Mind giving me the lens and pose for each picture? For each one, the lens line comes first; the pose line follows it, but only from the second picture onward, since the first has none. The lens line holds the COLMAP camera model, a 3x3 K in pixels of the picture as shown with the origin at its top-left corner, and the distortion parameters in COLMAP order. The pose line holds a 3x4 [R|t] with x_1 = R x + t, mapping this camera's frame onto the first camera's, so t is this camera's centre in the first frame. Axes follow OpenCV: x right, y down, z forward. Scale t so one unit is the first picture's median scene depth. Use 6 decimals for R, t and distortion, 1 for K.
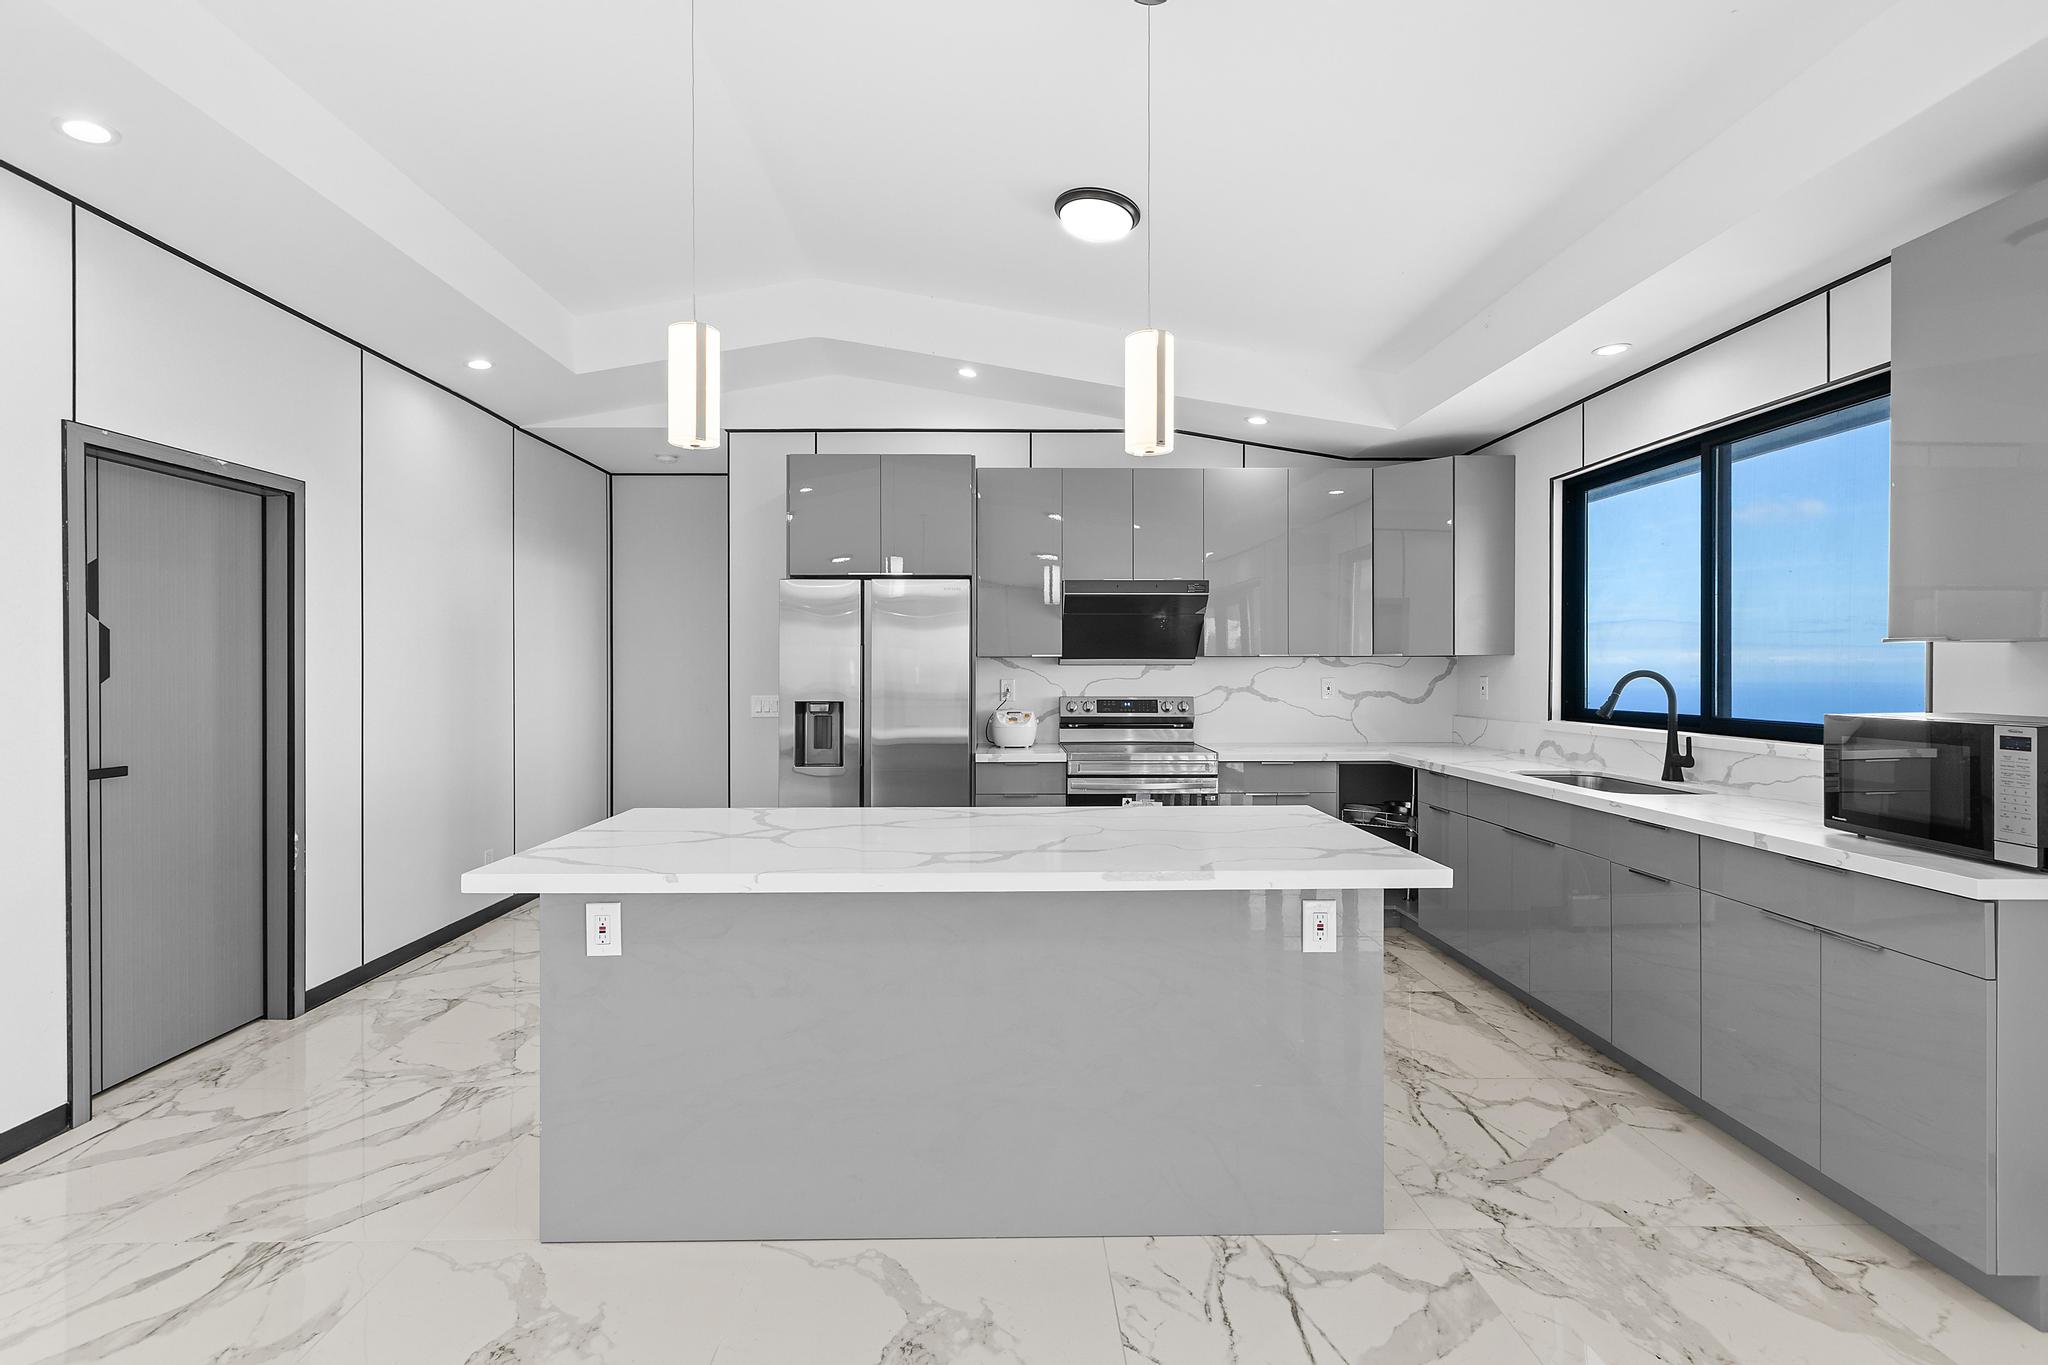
lens RADIAL K [[915.1, 0, 1015.2], [0, 915.1, 682.7], [0, 0, 1]] dist [0.000323, 0.000062]
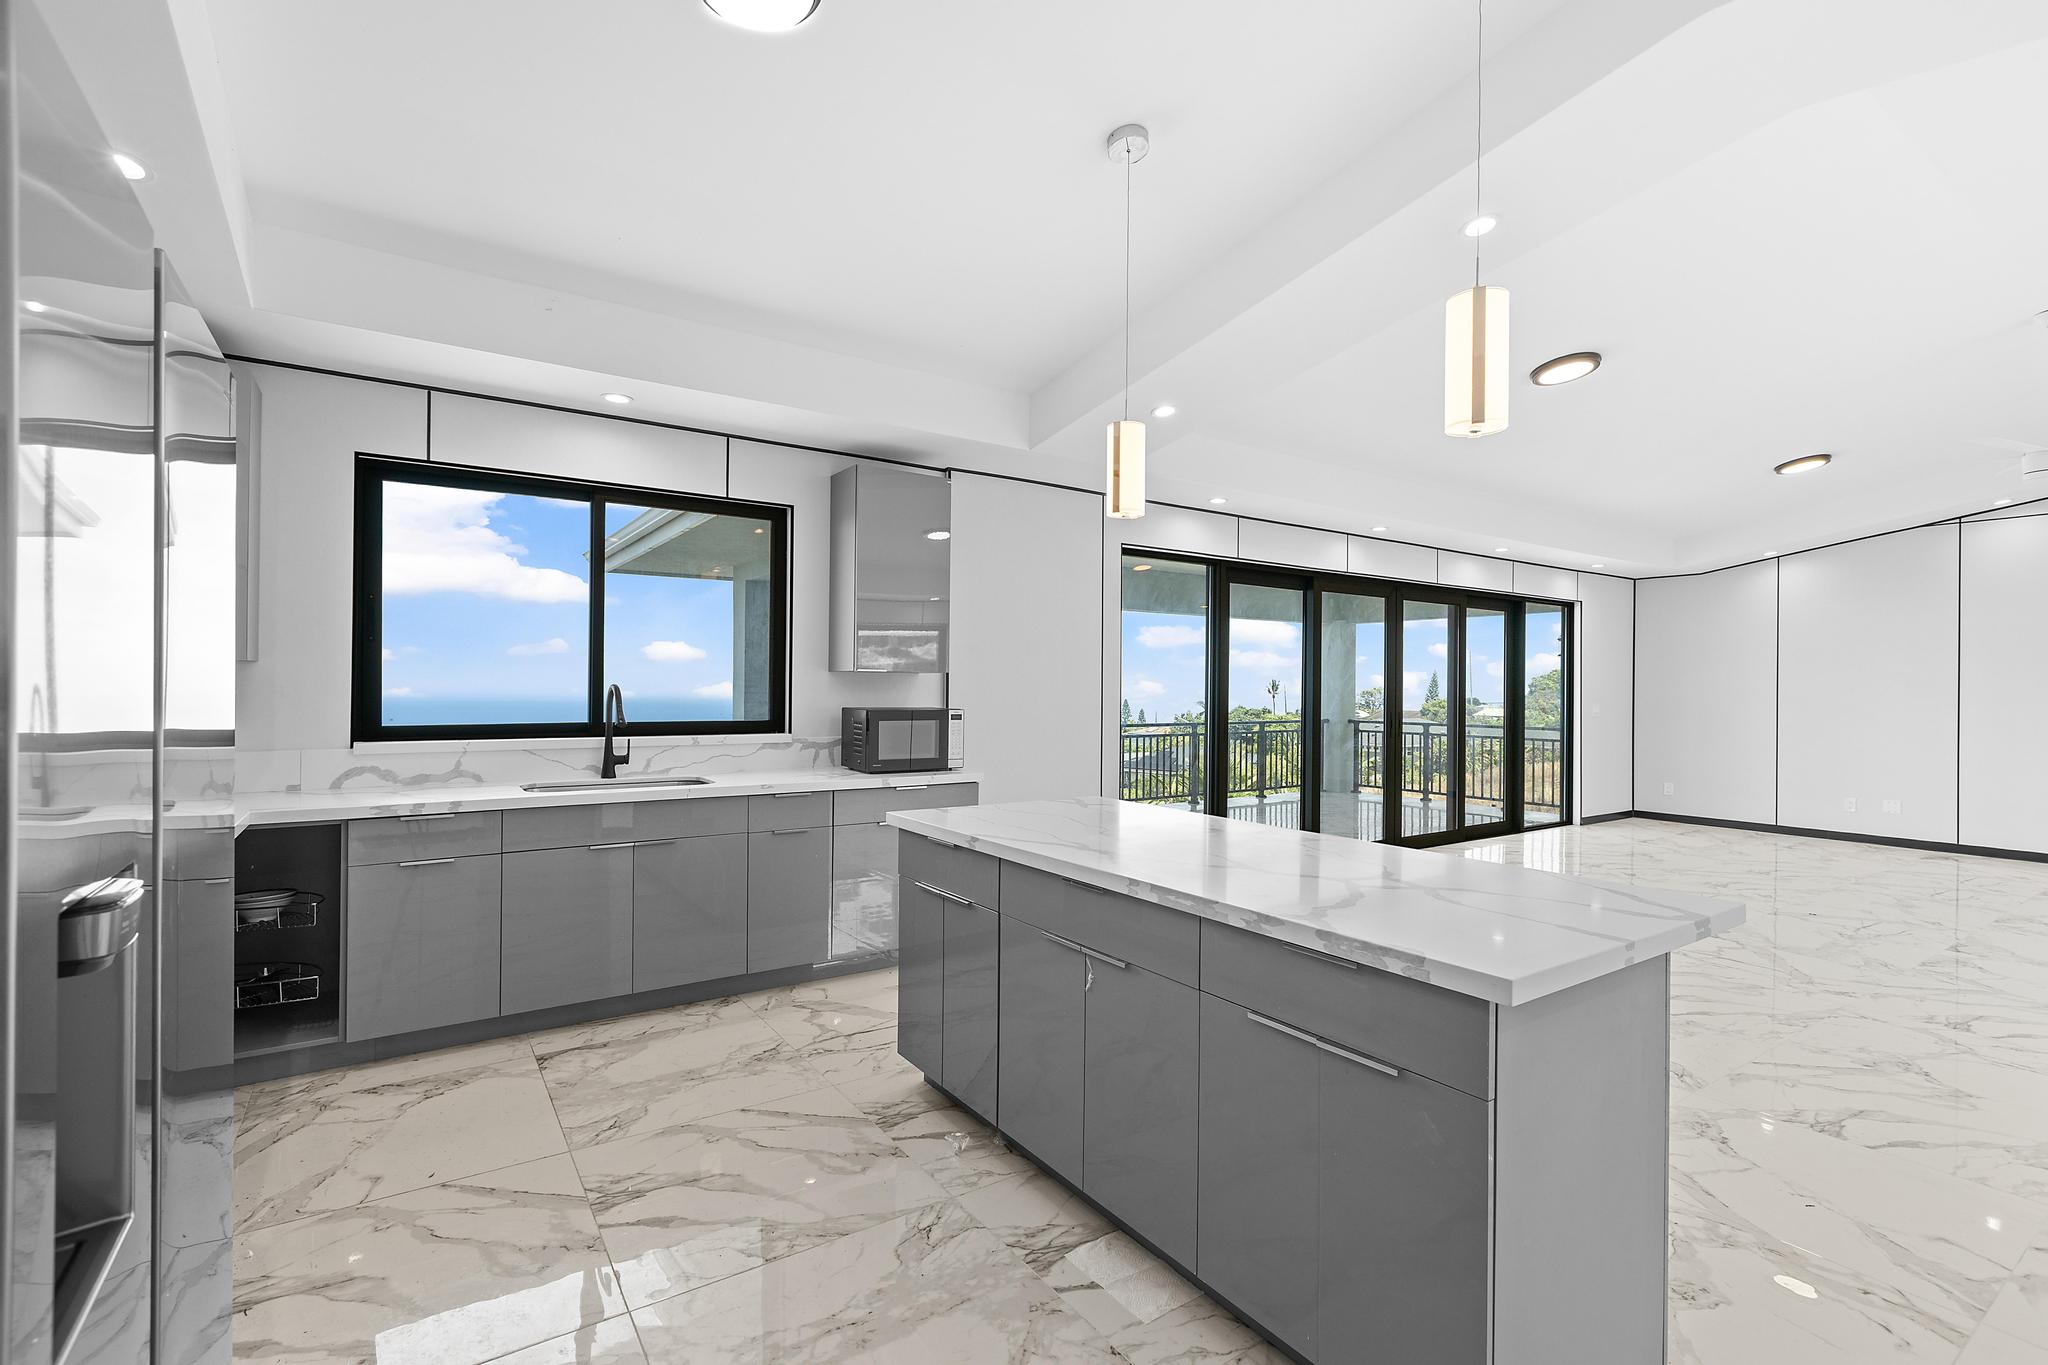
lens RADIAL K [[915.1, 0, 1015.2], [0, 915.1, 682.7], [0, 0, 1]] dist [0.000323, 0.000062]
pose [[-0.546841, -0.003246, 0.837230, -0.578532], [0.002649, 0.999981, 0.005608, -0.021418], [-0.837232, 0.005284, -0.546822, 1.257091]]
